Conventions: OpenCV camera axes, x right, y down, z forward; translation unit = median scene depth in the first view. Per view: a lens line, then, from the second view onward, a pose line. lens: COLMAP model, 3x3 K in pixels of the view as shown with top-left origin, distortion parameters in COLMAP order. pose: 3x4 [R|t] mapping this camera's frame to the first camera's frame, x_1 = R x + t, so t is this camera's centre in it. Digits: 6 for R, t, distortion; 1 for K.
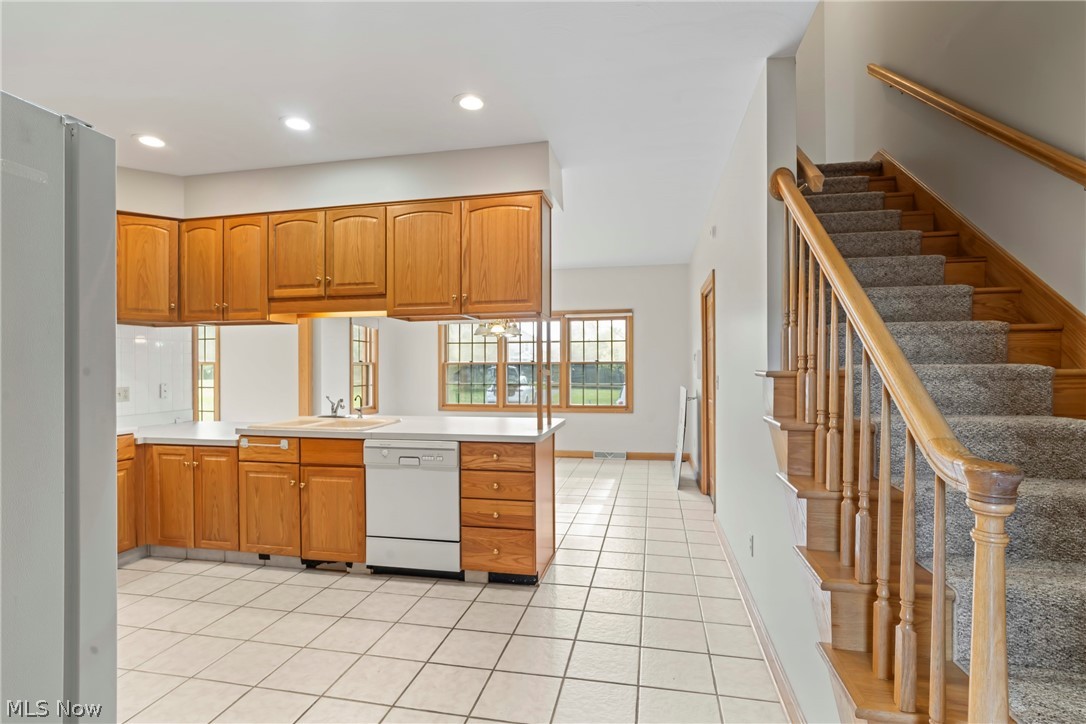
lens RADIAL K [[515.8, 0, 546.8], [0, 515.8, 366.6], [0, 0, 1]] dist [-0.015117, 0.007140]
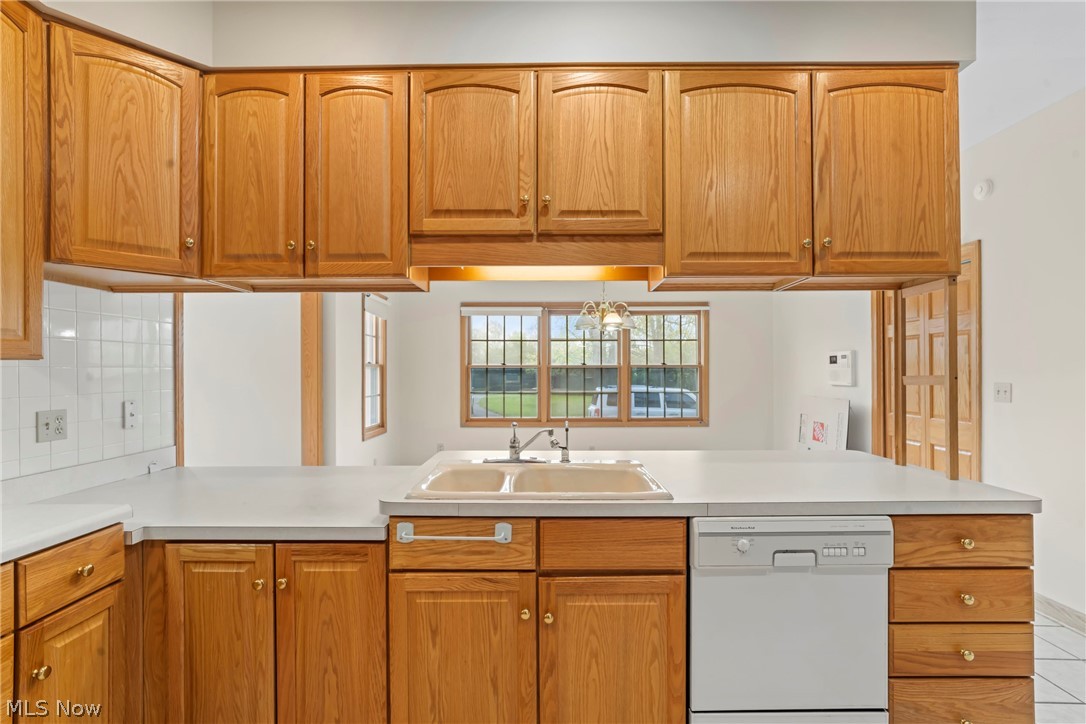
lens RADIAL K [[515.8, 0, 552.8], [0, 515.8, 371.6], [0, 0, 1]] dist [-0.015117, 0.007140]
pose [[0.980457, 0.002191, 0.196723, -0.545030], [-0.002472, 0.999996, 0.001182, 0.001844], [-0.196720, -0.001645, 0.980458, 0.512390]]
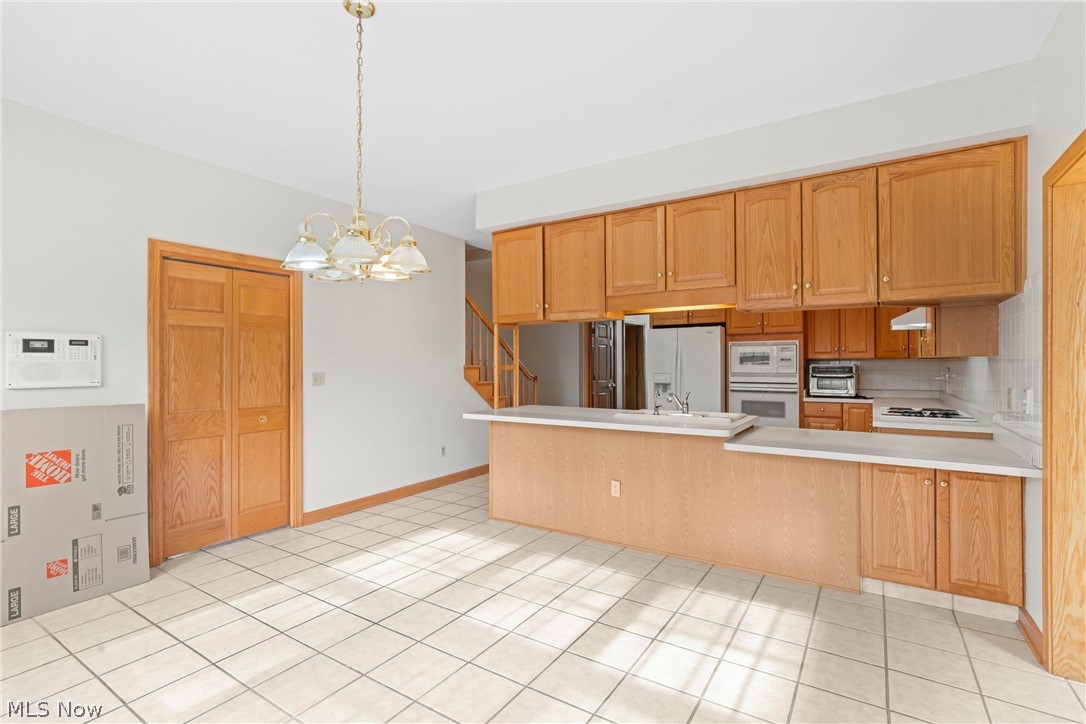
lens RADIAL K [[515.8, 0, 540.3], [0, 515.8, 362.3], [0, 0, 1]] dist [-0.015117, 0.007140]
pose [[-0.933696, 0.011270, 0.357889, -0.580528], [0.008665, 0.999923, -0.008882, 0.011340], [-0.357962, -0.005192, -0.933722, 2.273828]]
